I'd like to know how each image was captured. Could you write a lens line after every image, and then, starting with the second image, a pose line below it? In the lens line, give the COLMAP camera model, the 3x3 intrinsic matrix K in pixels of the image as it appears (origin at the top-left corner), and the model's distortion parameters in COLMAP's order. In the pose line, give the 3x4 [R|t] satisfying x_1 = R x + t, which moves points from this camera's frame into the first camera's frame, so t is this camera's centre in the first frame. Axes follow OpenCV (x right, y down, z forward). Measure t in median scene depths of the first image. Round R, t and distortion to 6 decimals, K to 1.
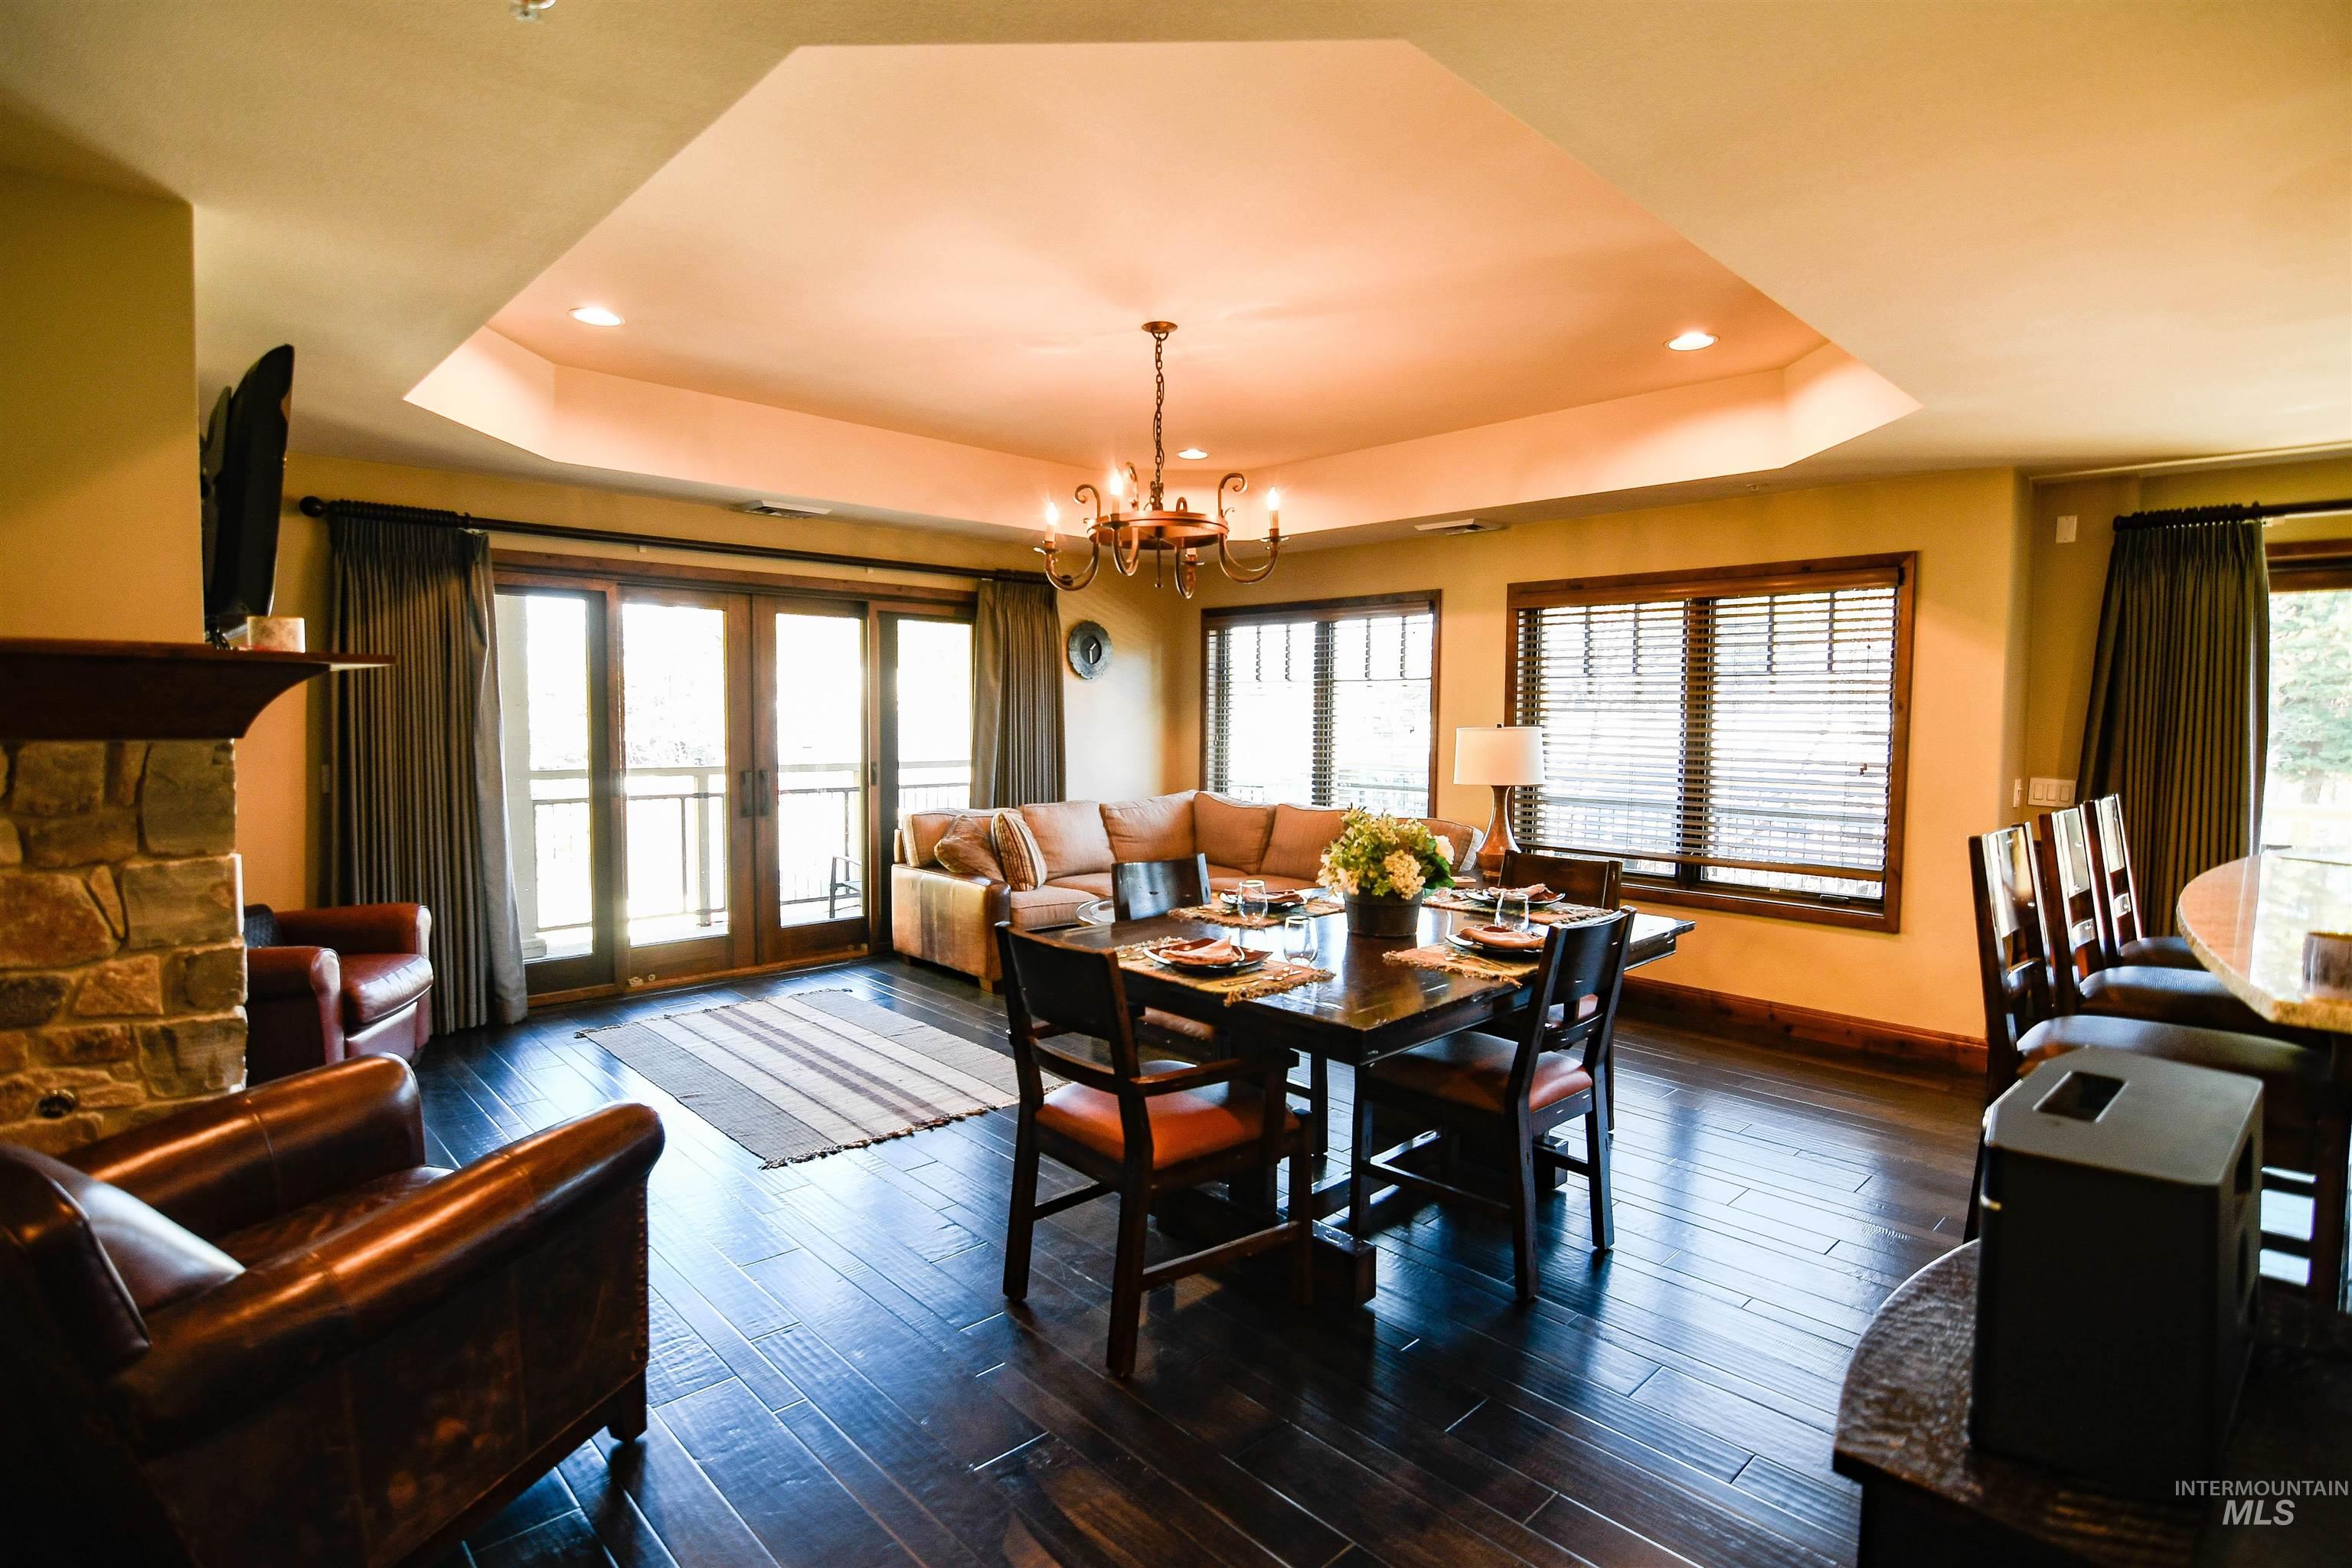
lens RADIAL K [[1136.2, 0, 1175.0], [0, 1136.2, 783.4], [0, 0, 1]] dist [-0.013346, -0.001055]
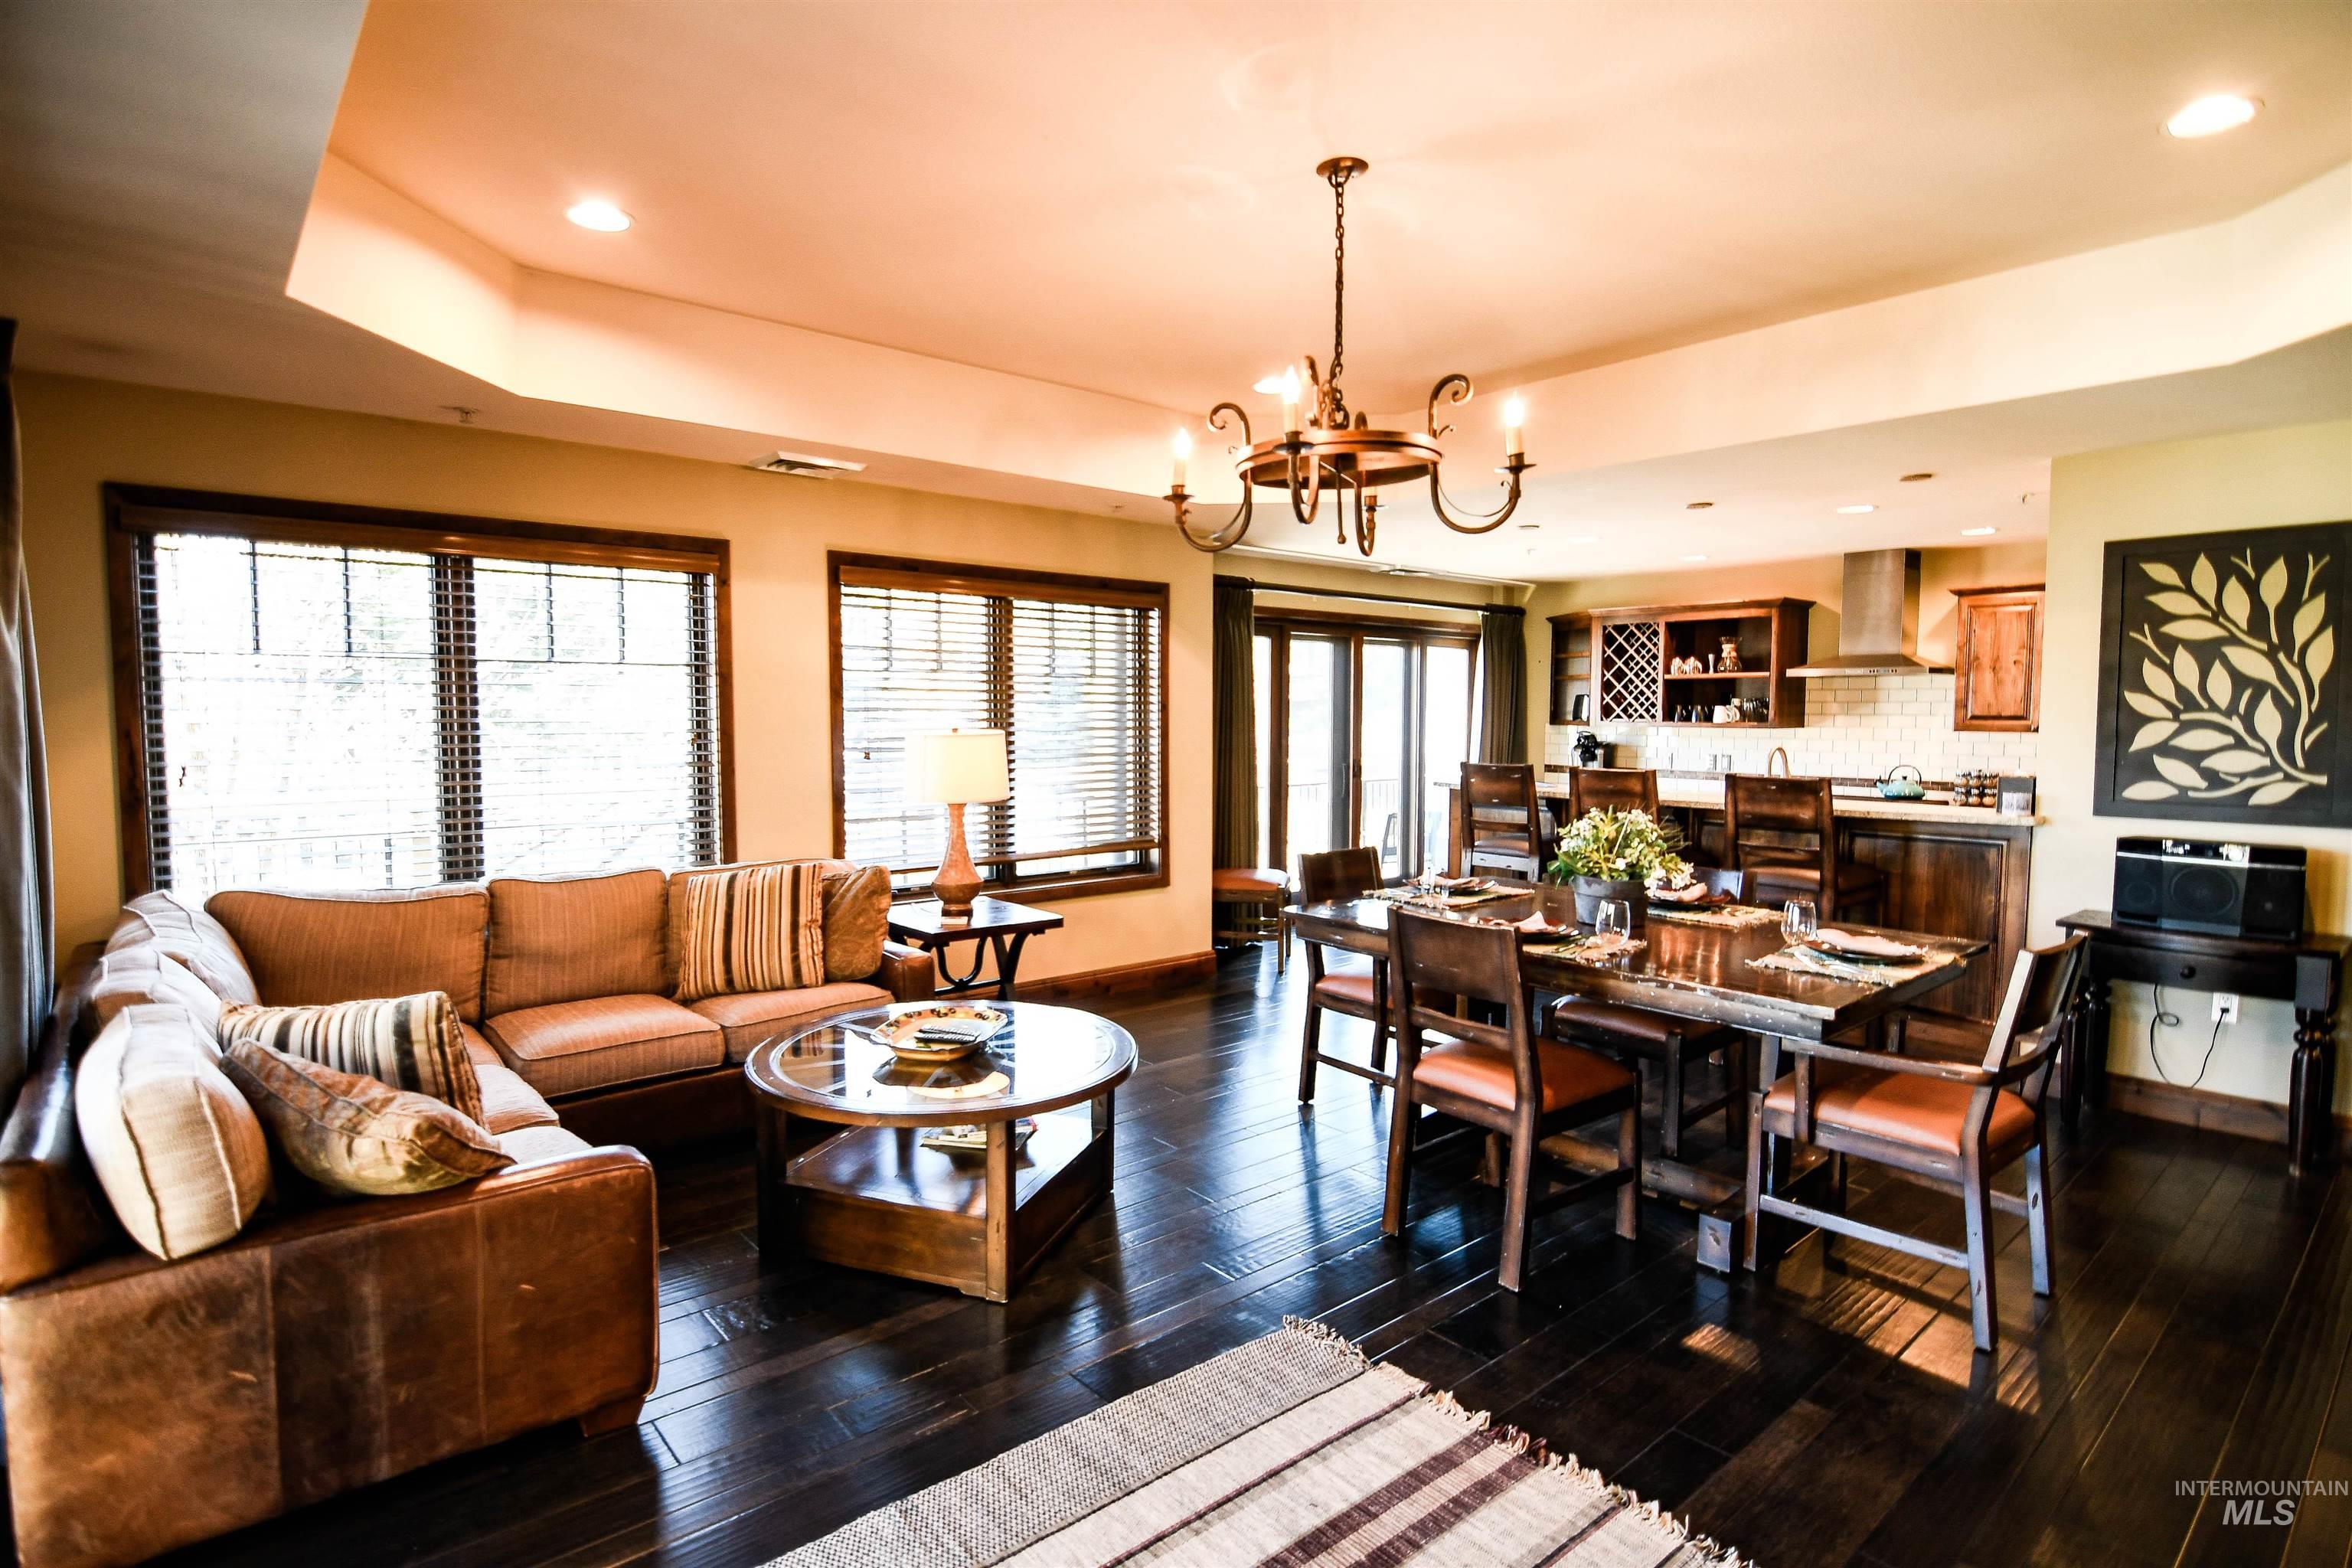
lens RADIAL K [[1164.8, 0, 1134.1], [0, 1164.8, 787.6], [0, 0, 1]] dist [-0.024759, -0.000704]
pose [[0.074063, -0.073584, 0.994535, -0.625148], [0.060357, 0.995777, 0.069181, -0.067258], [-0.995425, 0.054904, 0.078191, 0.903259]]
